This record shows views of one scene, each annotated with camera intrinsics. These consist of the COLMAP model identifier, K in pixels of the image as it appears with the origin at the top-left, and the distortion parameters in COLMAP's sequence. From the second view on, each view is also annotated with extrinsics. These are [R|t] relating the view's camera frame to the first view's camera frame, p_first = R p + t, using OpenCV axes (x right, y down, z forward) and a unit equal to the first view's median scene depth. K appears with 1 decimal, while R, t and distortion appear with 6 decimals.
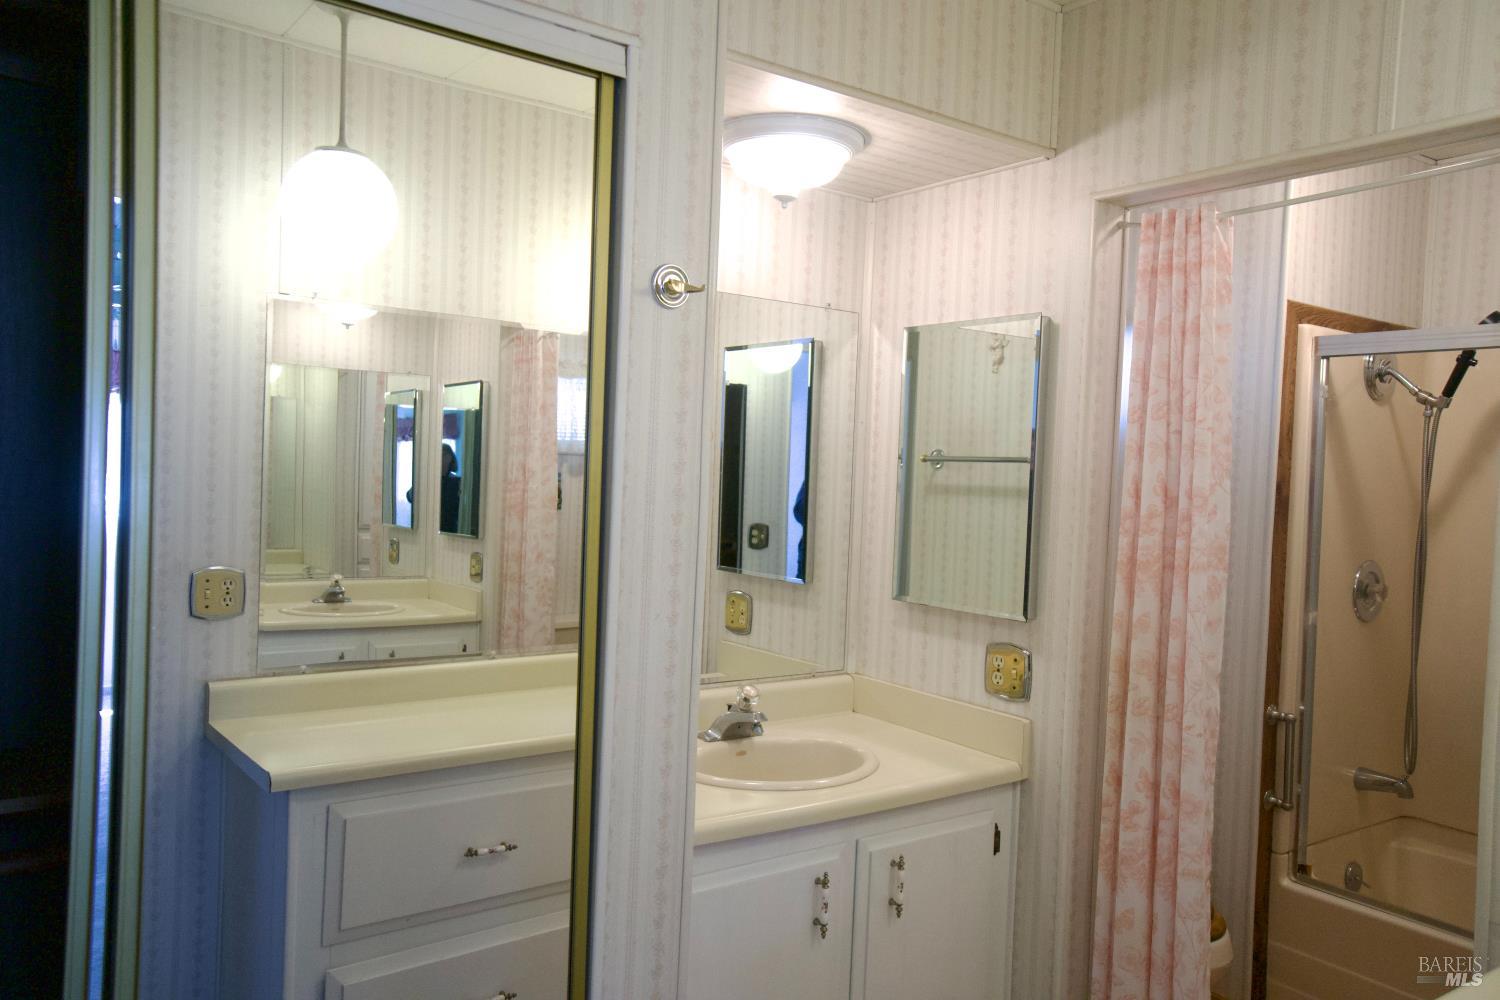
lens RADIAL K [[1127.1, 0, 750.0], [0, 1127.1, 500.0], [0, 0, 1]] dist [0.071034, -0.000593]
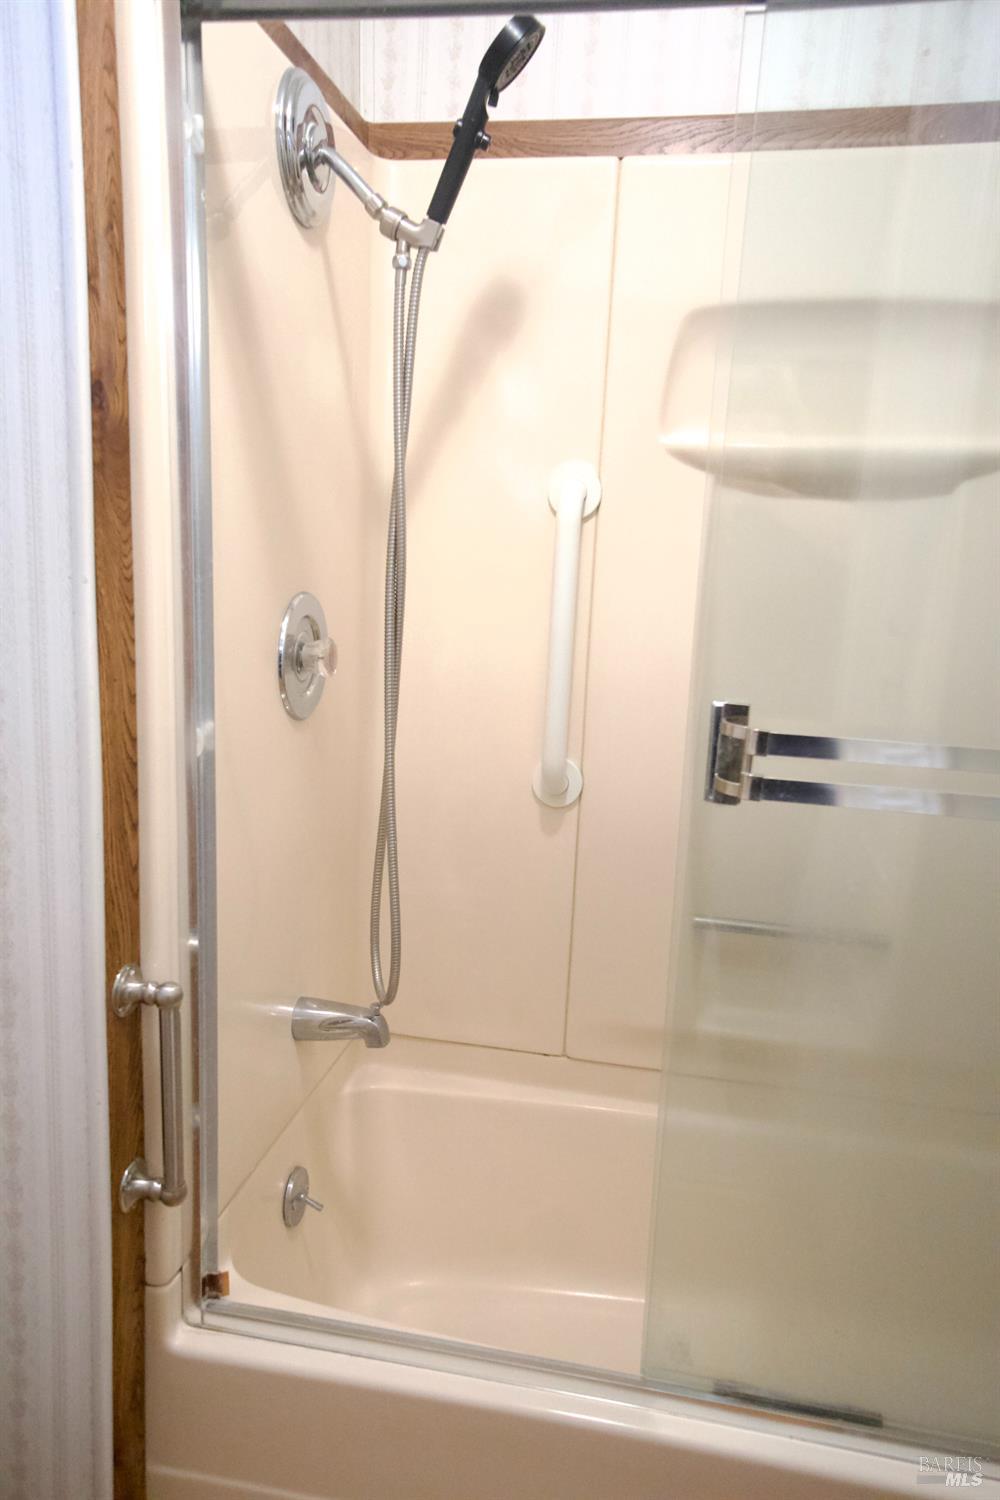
lens RADIAL K [[1118.1, 0, 500.0], [0, 1118.1, 750.0], [0, 0, 1]] dist [-0.003679, -0.001098]
pose [[0.751988, -0.128796, 0.646471, 0.308368], [0.013911, 0.983608, 0.179782, 0.036746], [-0.659029, -0.126201, 0.741454, 0.628189]]
